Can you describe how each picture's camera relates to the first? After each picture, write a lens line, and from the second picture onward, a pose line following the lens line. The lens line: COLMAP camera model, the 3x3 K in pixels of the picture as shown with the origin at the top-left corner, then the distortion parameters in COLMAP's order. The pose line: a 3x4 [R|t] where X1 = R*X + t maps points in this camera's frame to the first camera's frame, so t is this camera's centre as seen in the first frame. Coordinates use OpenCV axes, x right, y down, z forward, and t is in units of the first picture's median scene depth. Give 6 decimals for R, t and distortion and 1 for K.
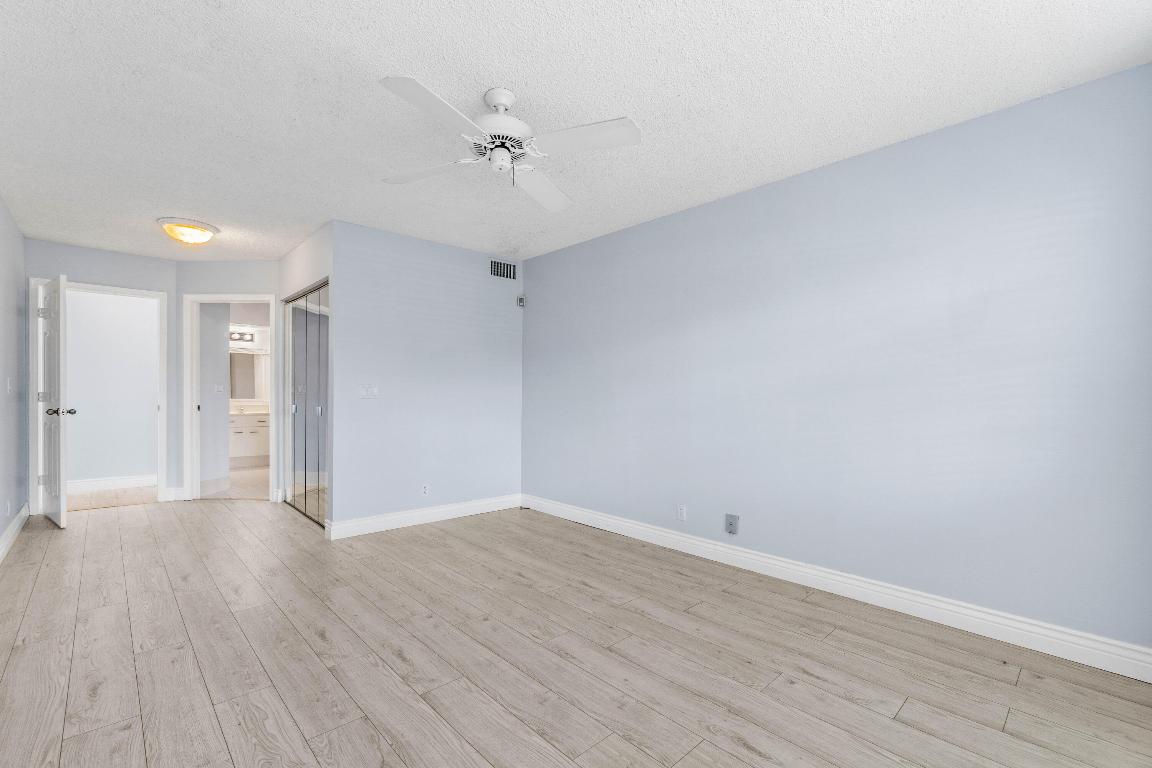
lens RADIAL K [[504.7, 0, 572.3], [0, 504.7, 392.7], [0, 0, 1]] dist [-0.004546, -0.000173]
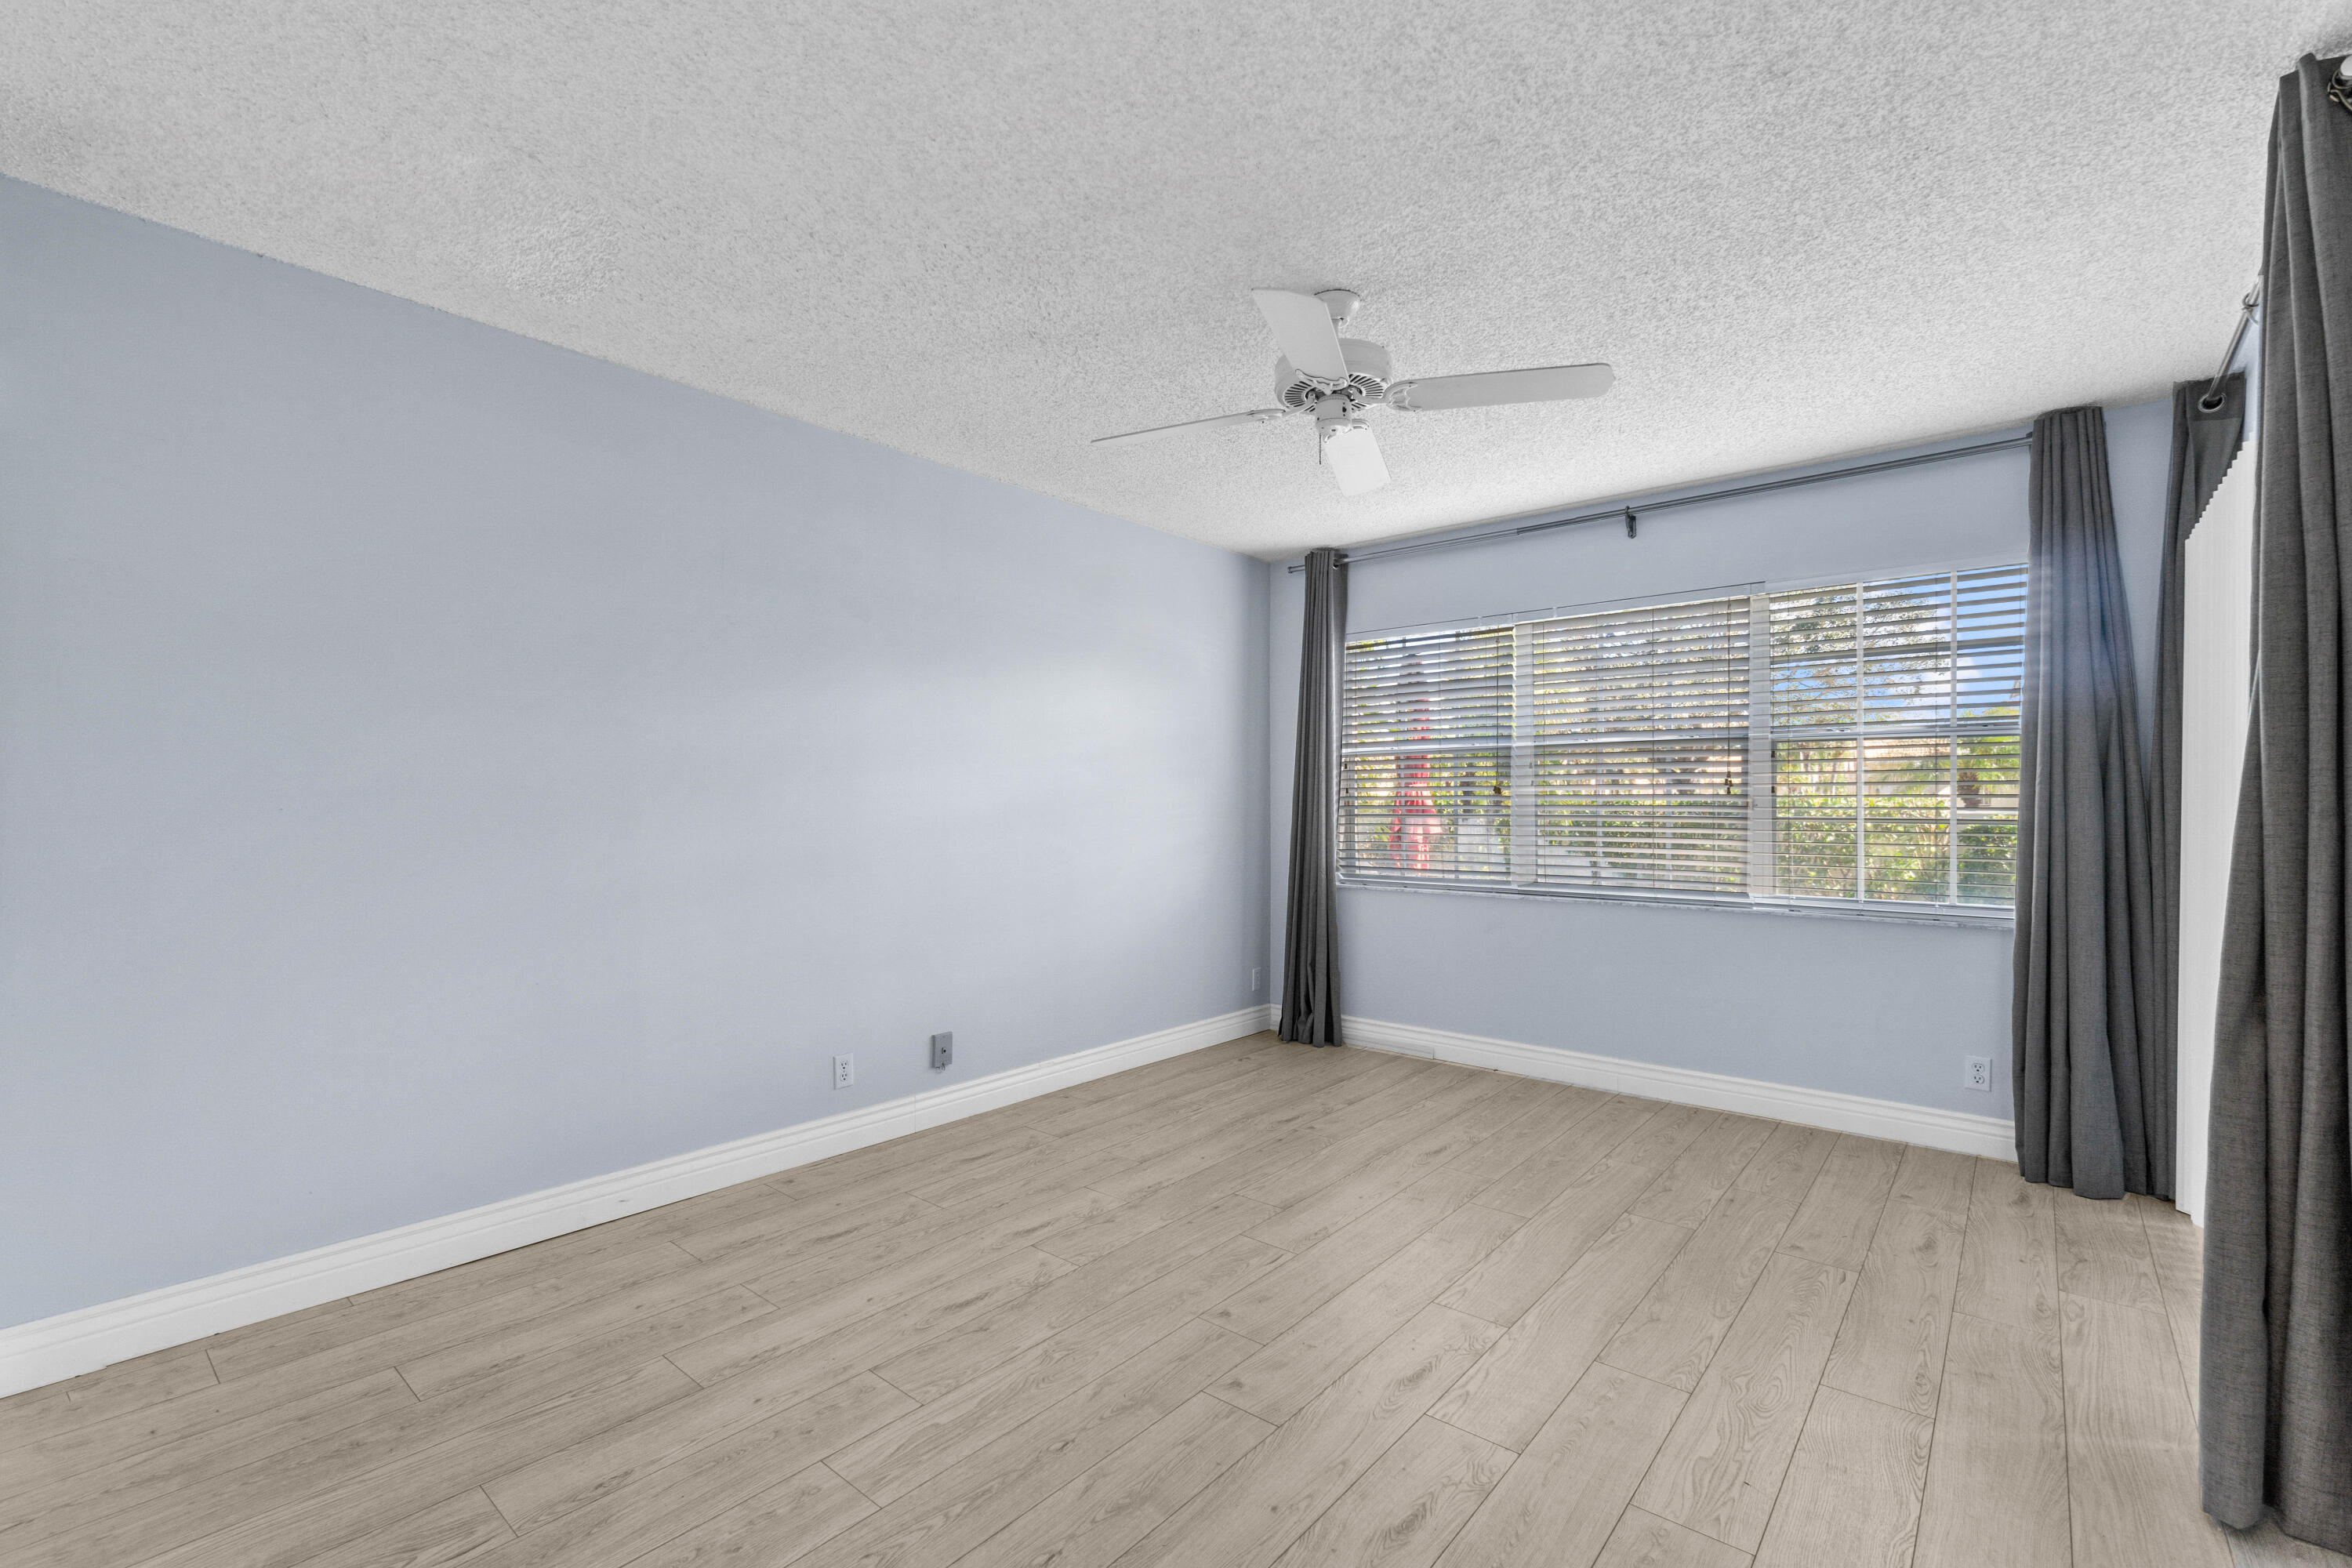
lens RADIAL K [[1012.9, 0, 1178.2], [0, 1012.9, 781.6], [0, 0, 1]] dist [-0.001497, 0.000161]
pose [[-0.120112, 0.011911, 0.992689, -1.018855], [-0.005913, 0.999902, -0.012713, -0.031753], [-0.992743, -0.007397, -0.120030, 1.064563]]
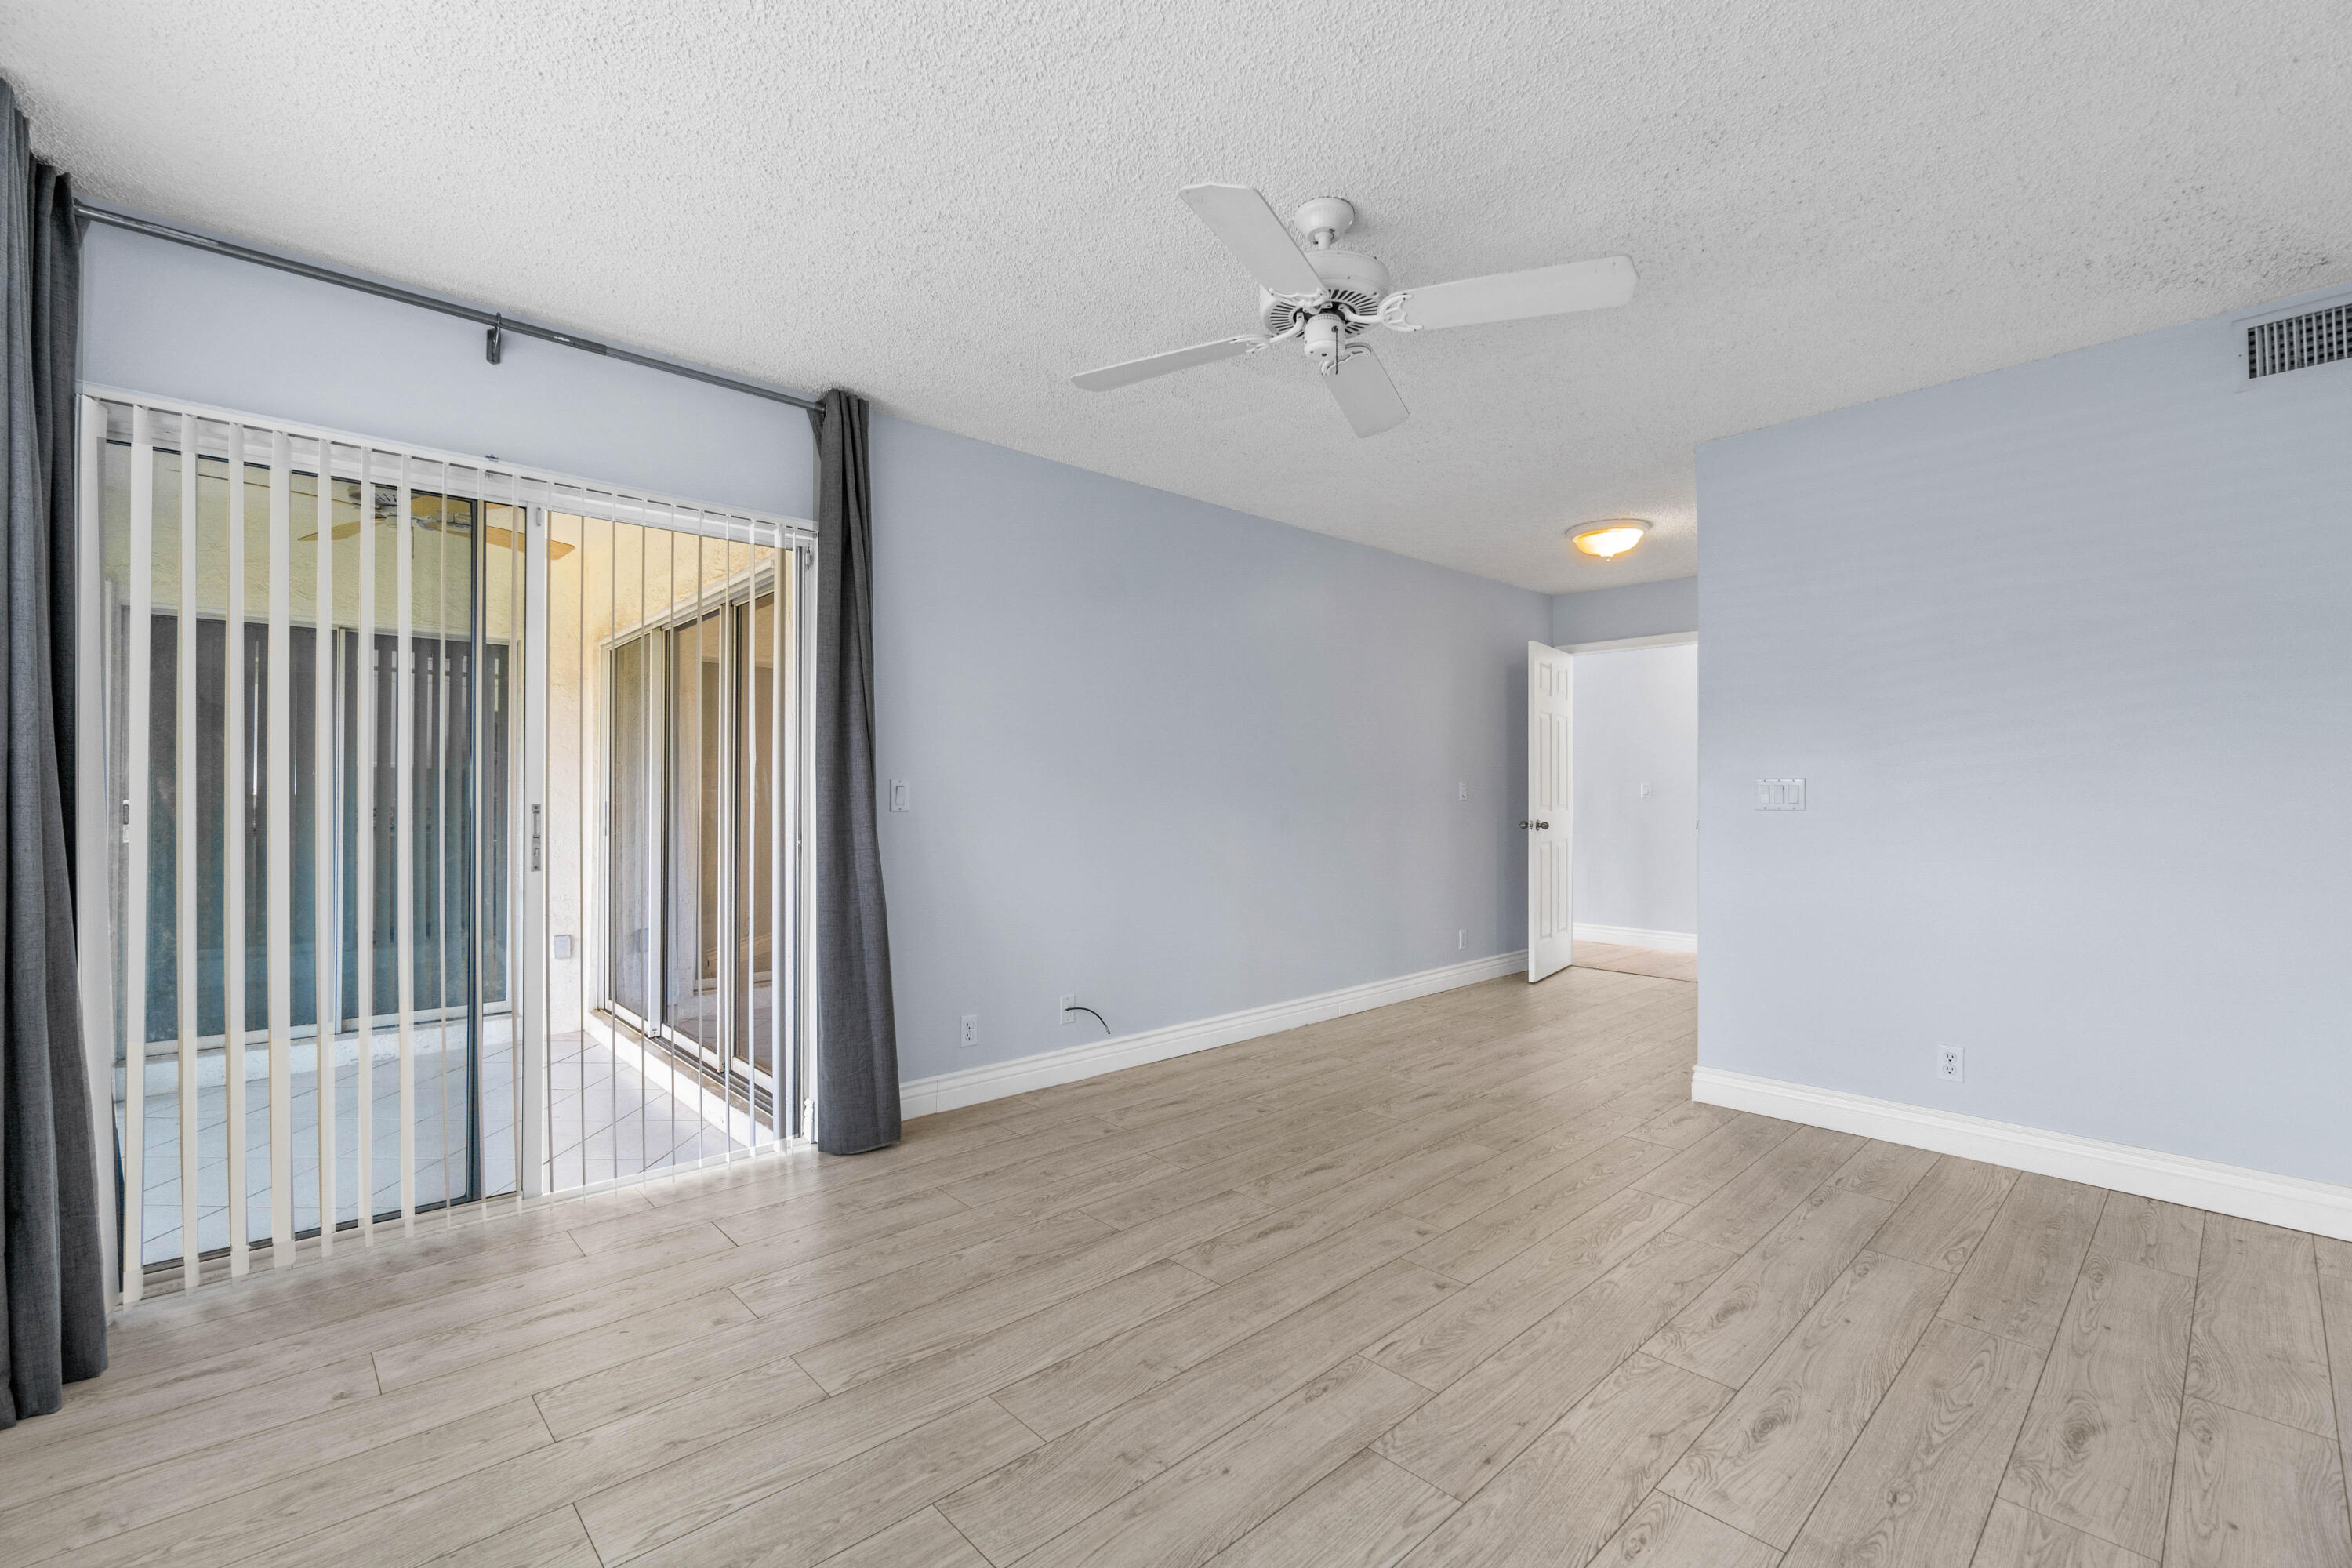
lens RADIAL K [[1012.9, 0, 1178.2], [0, 1012.9, 781.6], [0, 0, 1]] dist [-0.001497, 0.000161]
pose [[-0.002657, -0.019628, -0.999804, 0.705295], [0.000881, 0.999807, -0.019630, 0.003679], [0.999996, -0.000933, -0.002640, 0.698637]]
